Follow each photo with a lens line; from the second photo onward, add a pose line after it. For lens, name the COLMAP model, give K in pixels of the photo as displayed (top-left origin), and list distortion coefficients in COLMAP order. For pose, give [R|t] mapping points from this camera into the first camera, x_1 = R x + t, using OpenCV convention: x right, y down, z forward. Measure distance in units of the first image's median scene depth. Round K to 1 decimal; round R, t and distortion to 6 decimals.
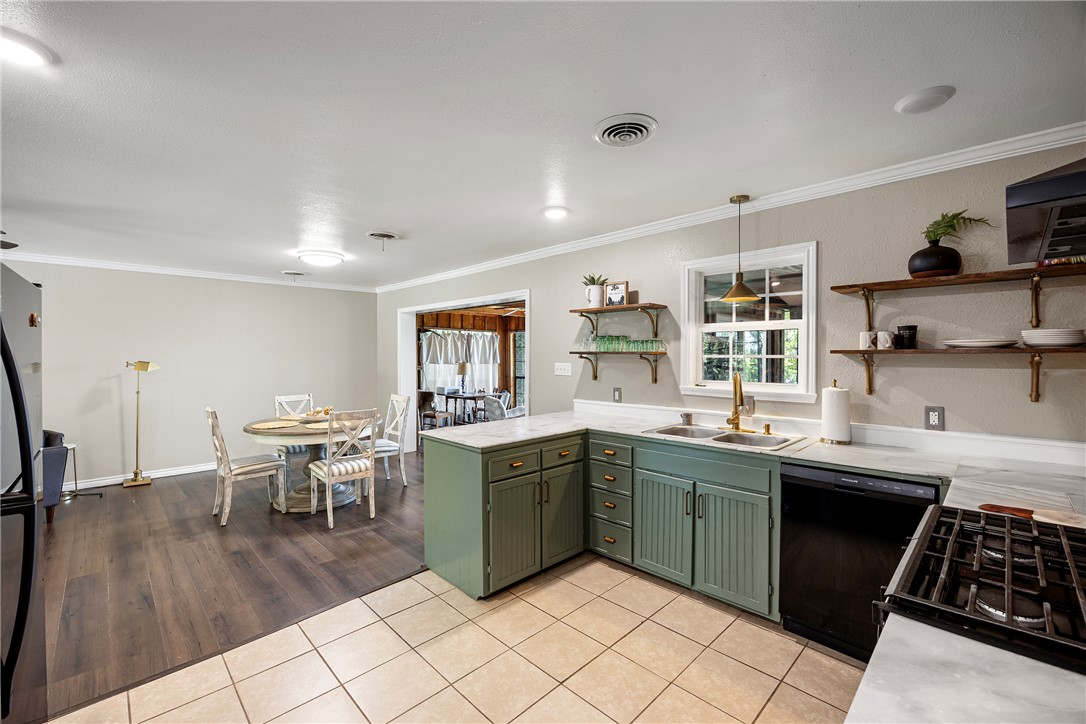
lens RADIAL K [[457.9, 0, 553.9], [0, 457.9, 360.9], [0, 0, 1]] dist [-0.015434, 0.000483]
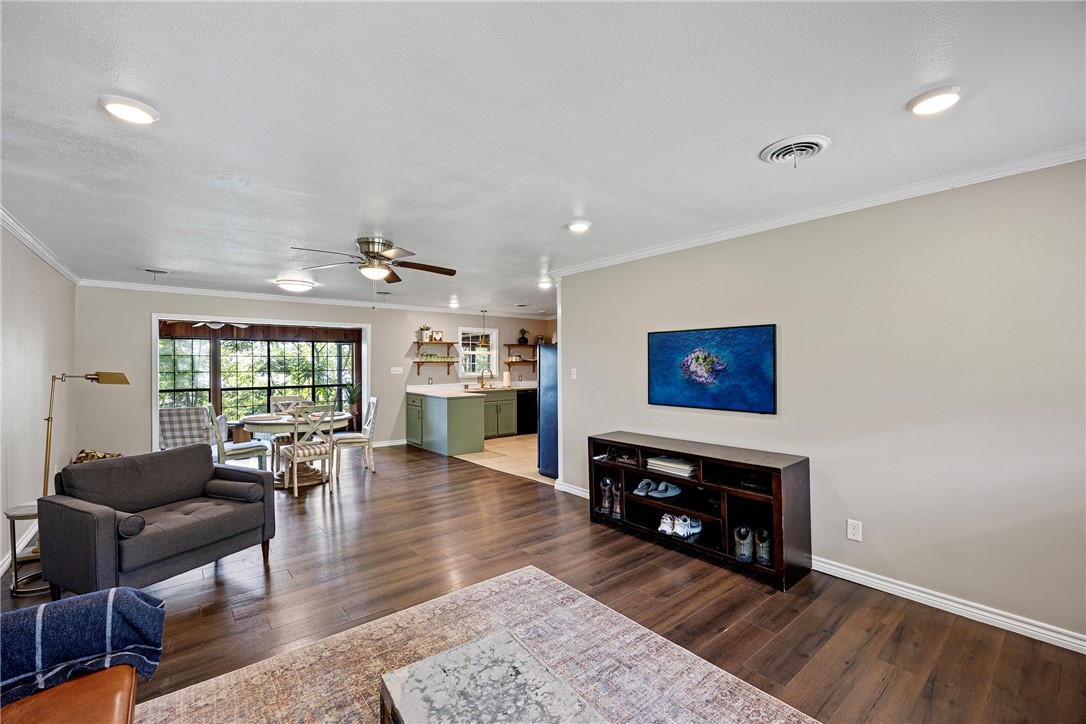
lens RADIAL K [[457.9, 0, 549.3], [0, 457.9, 361.2], [0, 0, 1]] dist [-0.015434, 0.000483]
pose [[0.086458, 0.004178, 0.996247, -2.064576], [0.019204, 0.999798, -0.005859, 0.001966], [-0.996070, 0.019639, 0.086360, 0.248305]]
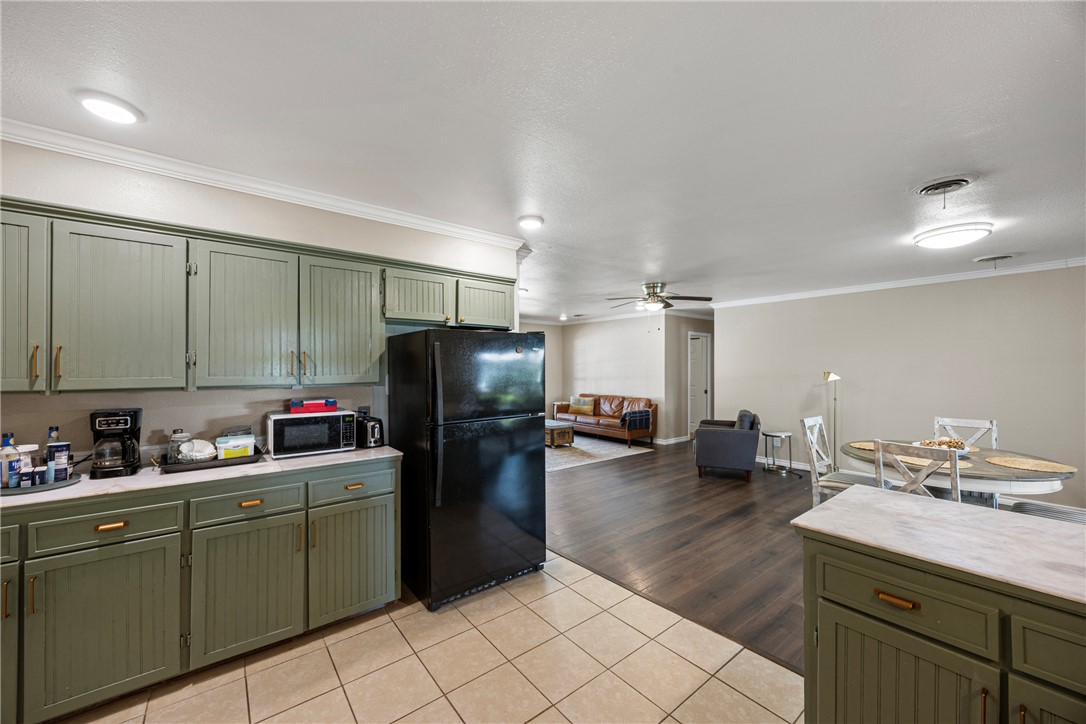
lens RADIAL K [[413.2, 0, 545.7], [0, 413.2, 363.6], [0, 0, 1]] dist [-0.005964, 0.000980]
pose [[-0.110345, -0.003611, -0.993887, 0.288494], [-0.016087, 0.999869, -0.001847, -0.009972], [0.993763, 0.015785, -0.110389, 0.513847]]
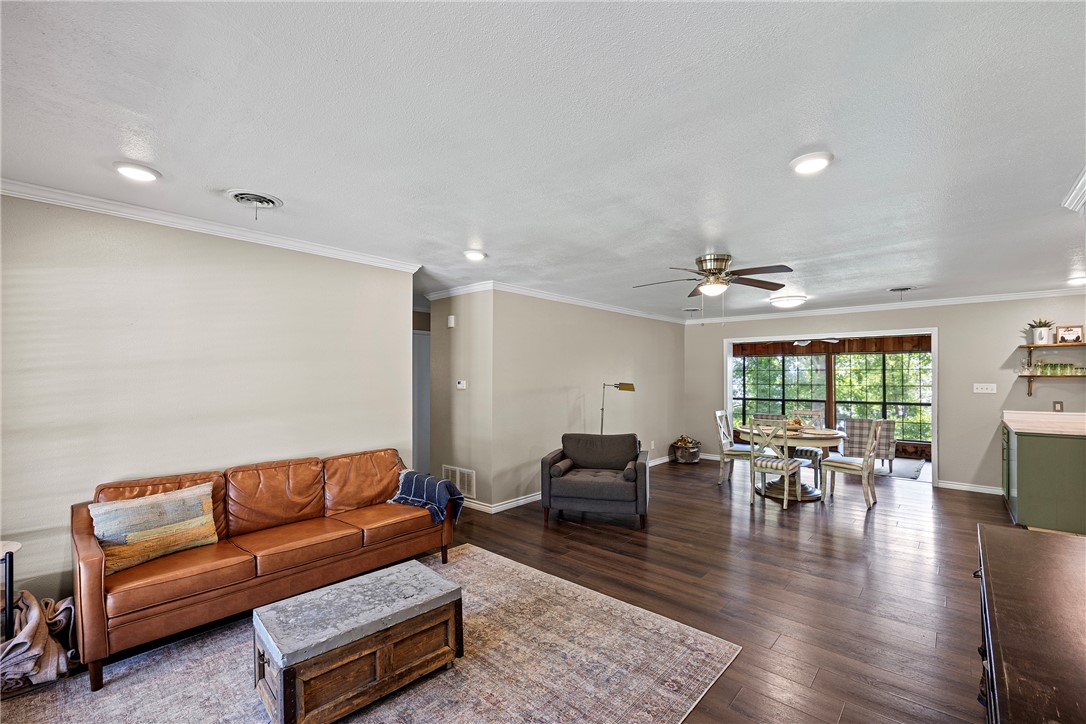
lens RADIAL K [[457.9, 0, 551.7], [0, 457.9, 372.7], [0, 0, 1]] dist [-0.015434, 0.000483]
pose [[0.998198, 0.001230, 0.059996, -1.518160], [0.000350, 0.999654, -0.026305, 0.006915], [-0.060007, 0.026279, 0.997852, -0.273824]]
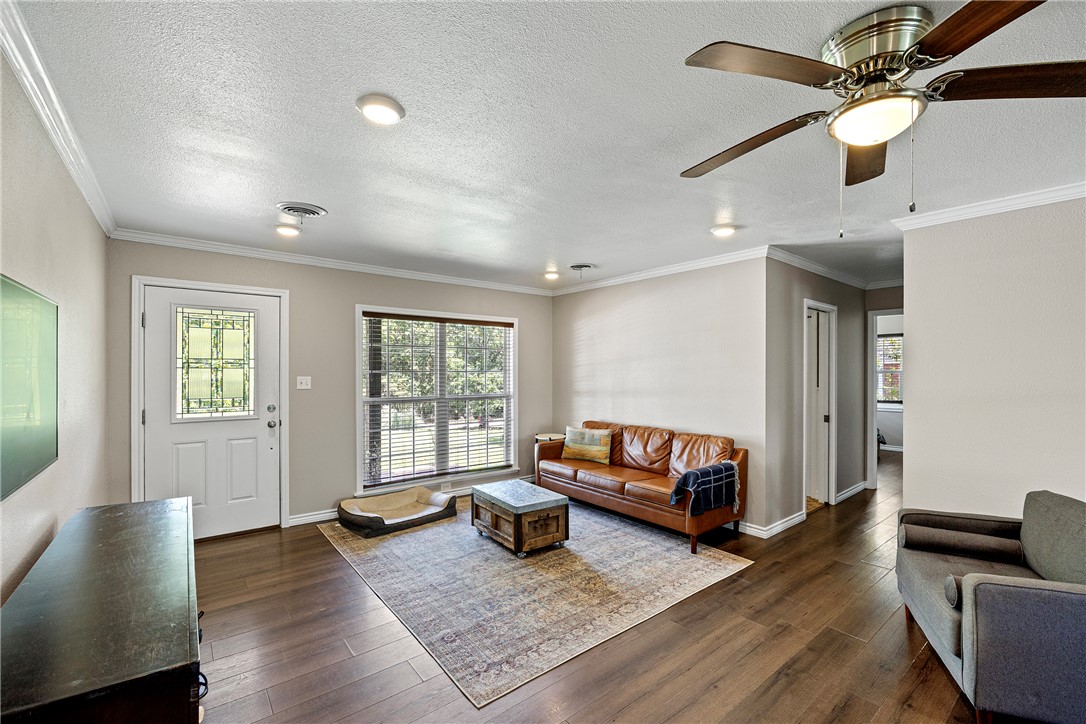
lens RADIAL K [[457.9, 0, 556.1], [0, 457.9, 368.9], [0, 0, 1]] dist [-0.015434, 0.000483]
pose [[-0.093680, -0.000926, -0.995602, -0.707546], [-0.017045, 0.999854, 0.000674, -0.003053], [0.995456, 0.017034, -0.093682, 0.493247]]
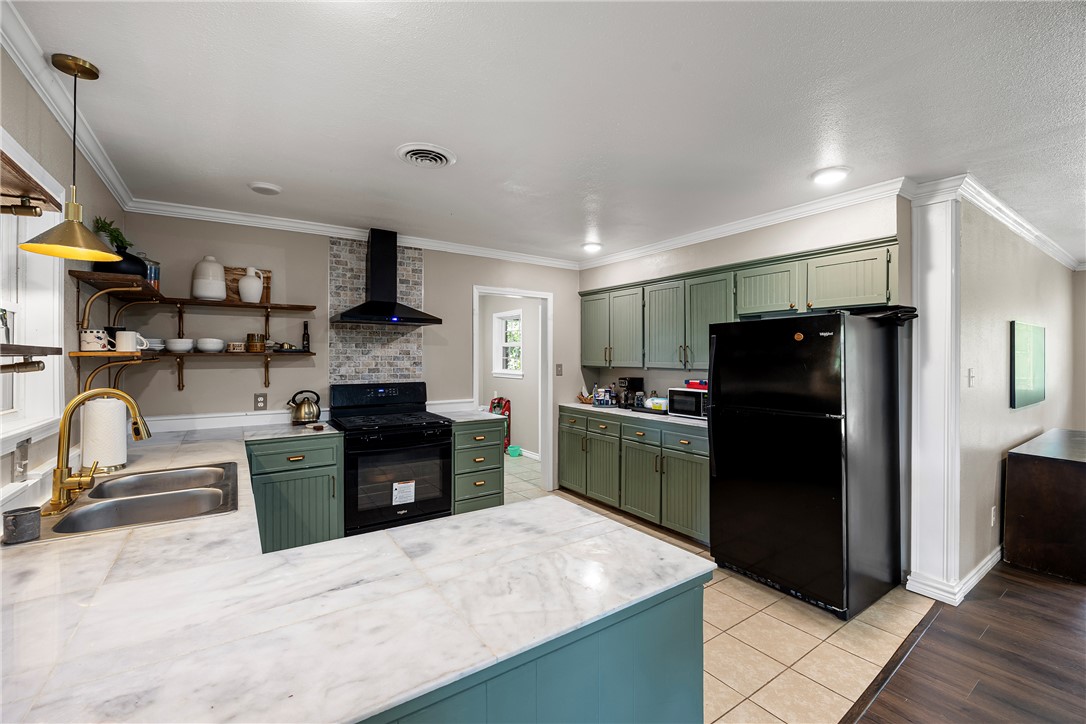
lens RADIAL K [[457.9, 0, 553.2], [0, 457.9, 355.0], [0, 0, 1]] dist [-0.015434, 0.000483]
pose [[-0.986257, 0.002027, 0.165208, -0.184926], [0.003936, 0.999929, 0.011227, -0.015939], [-0.165174, 0.011723, -0.986195, 1.147476]]
